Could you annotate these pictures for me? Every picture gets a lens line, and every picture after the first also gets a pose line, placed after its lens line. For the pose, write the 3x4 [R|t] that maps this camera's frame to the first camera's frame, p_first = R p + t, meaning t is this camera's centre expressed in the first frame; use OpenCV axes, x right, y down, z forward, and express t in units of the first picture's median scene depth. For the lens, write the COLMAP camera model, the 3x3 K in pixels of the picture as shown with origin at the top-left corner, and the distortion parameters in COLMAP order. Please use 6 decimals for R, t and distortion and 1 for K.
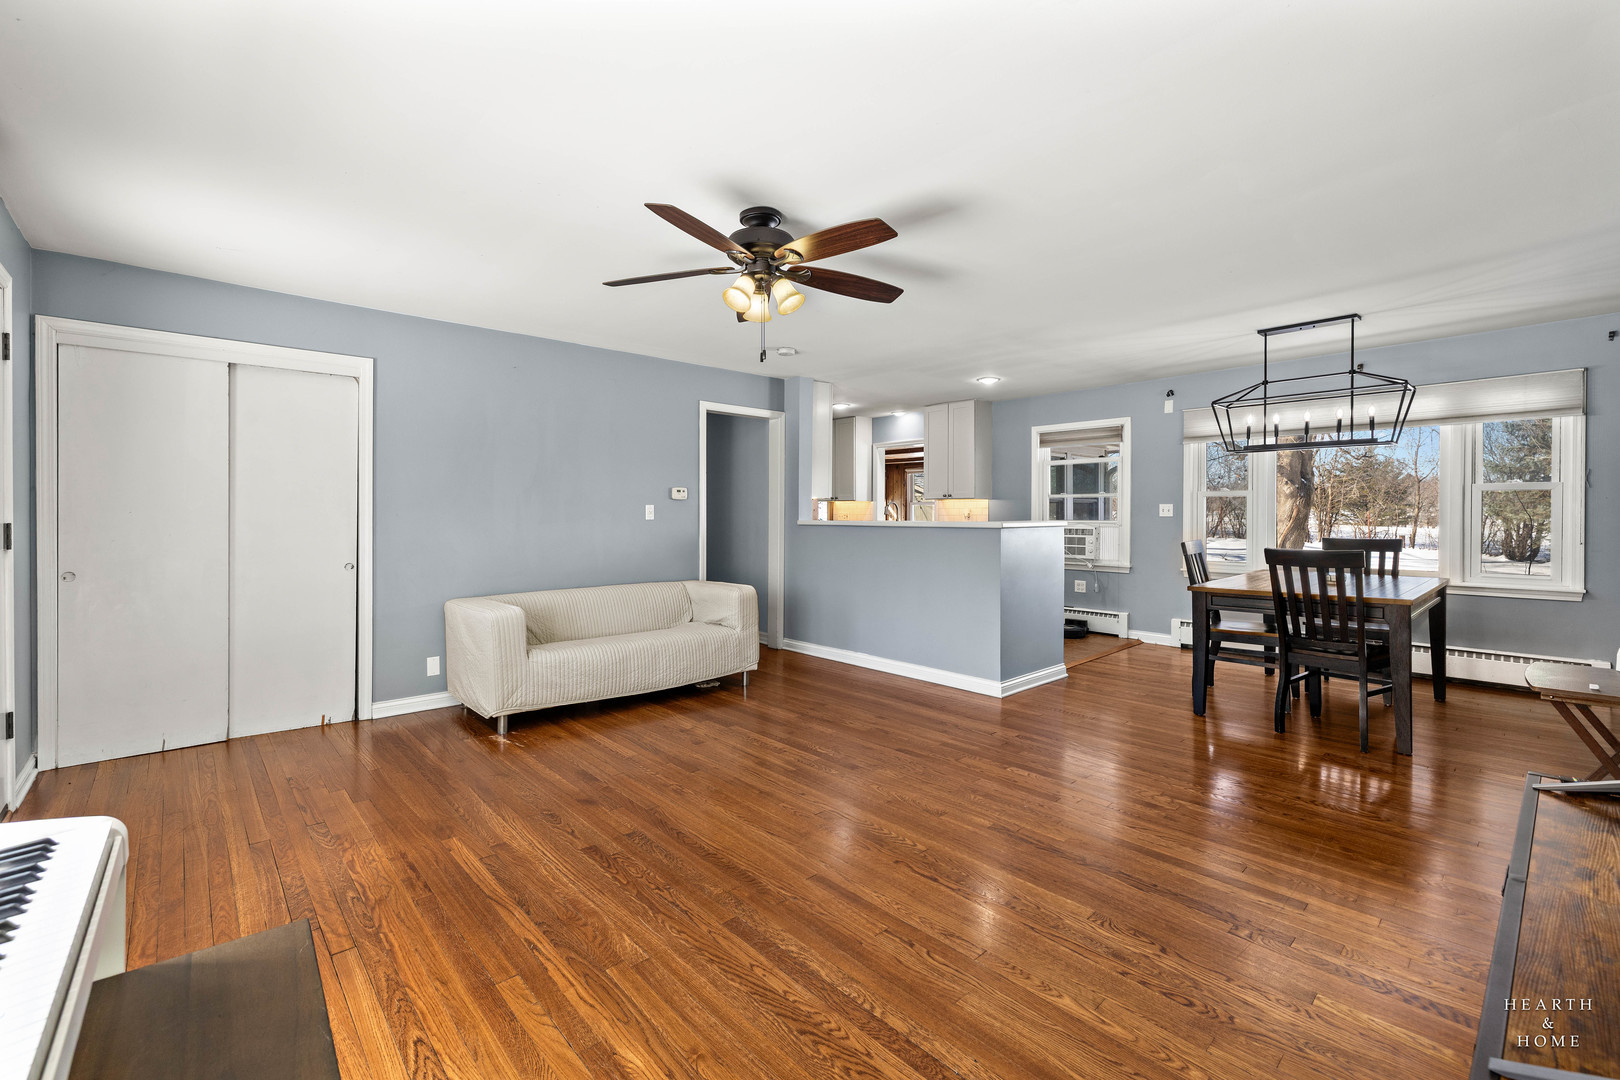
lens RADIAL K [[697.9, 0, 814.3], [0, 697.9, 551.8], [0, 0, 1]] dist [-0.000340, 0.000536]
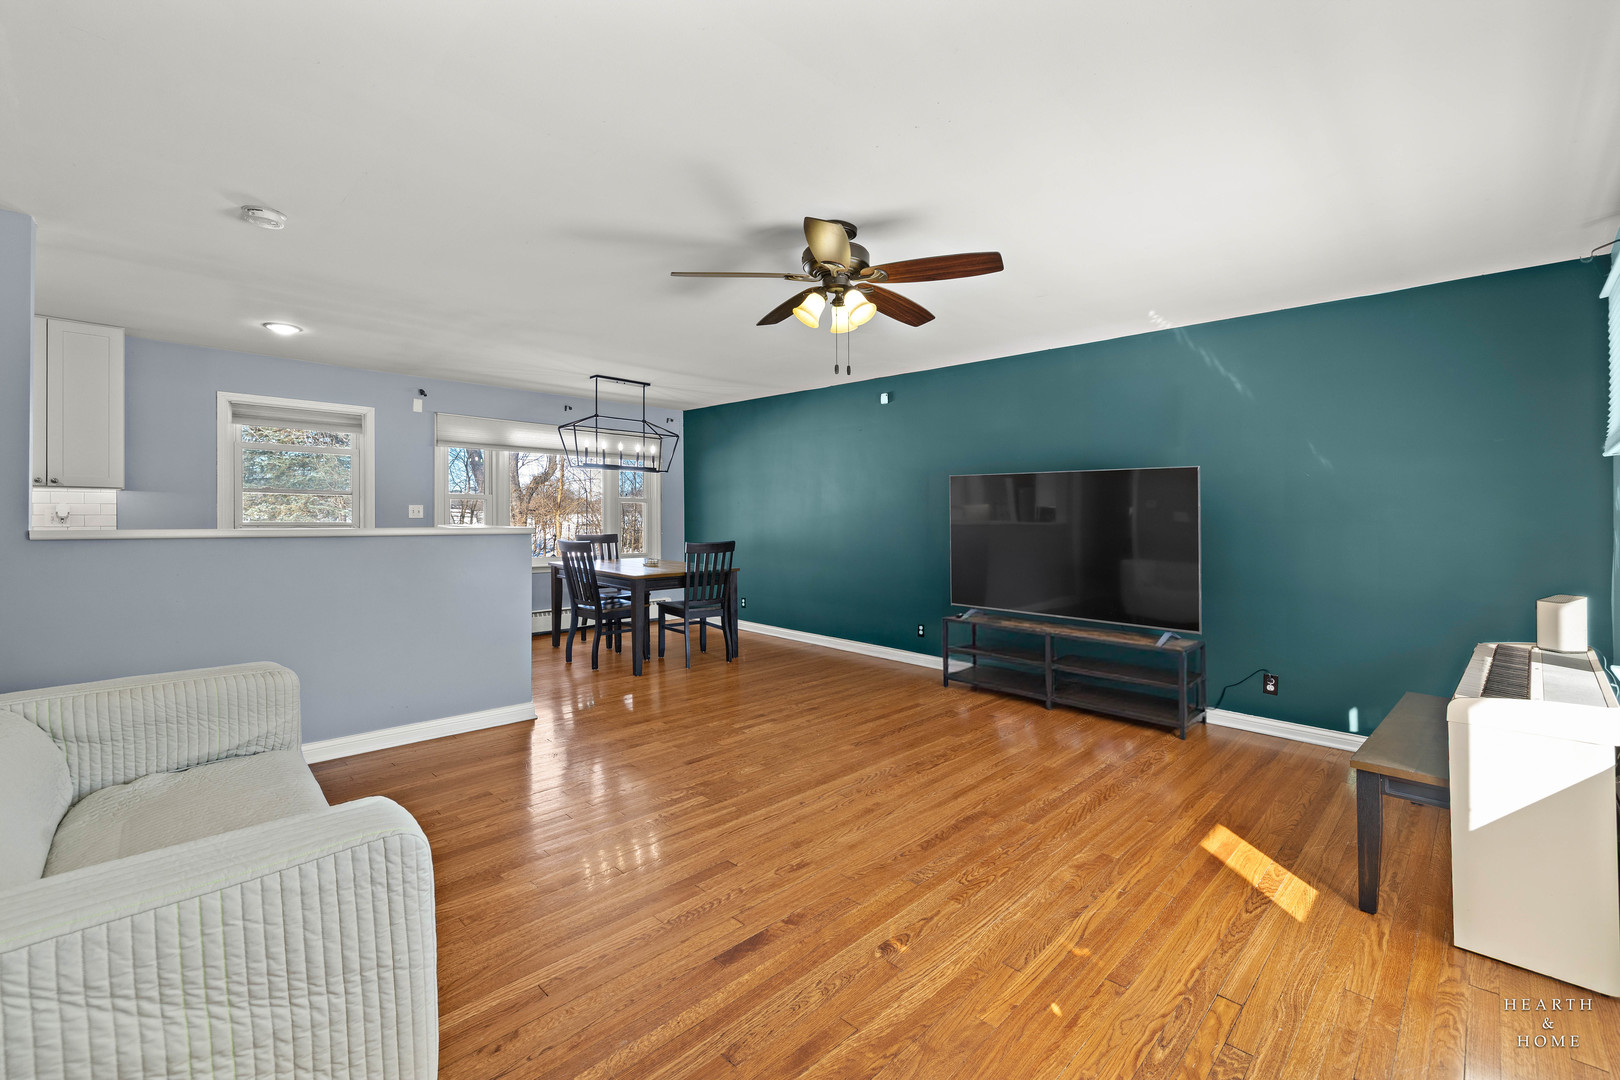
lens RADIAL K [[697.9, 0, 815.7], [0, 697.9, 536.5], [0, 0, 1]] dist [-0.000340, 0.000536]
pose [[-0.062062, -0.031780, 0.997566, -0.755719], [0.044235, 0.998423, 0.034560, -0.051363], [-0.997092, 0.046272, -0.060559, 0.769472]]
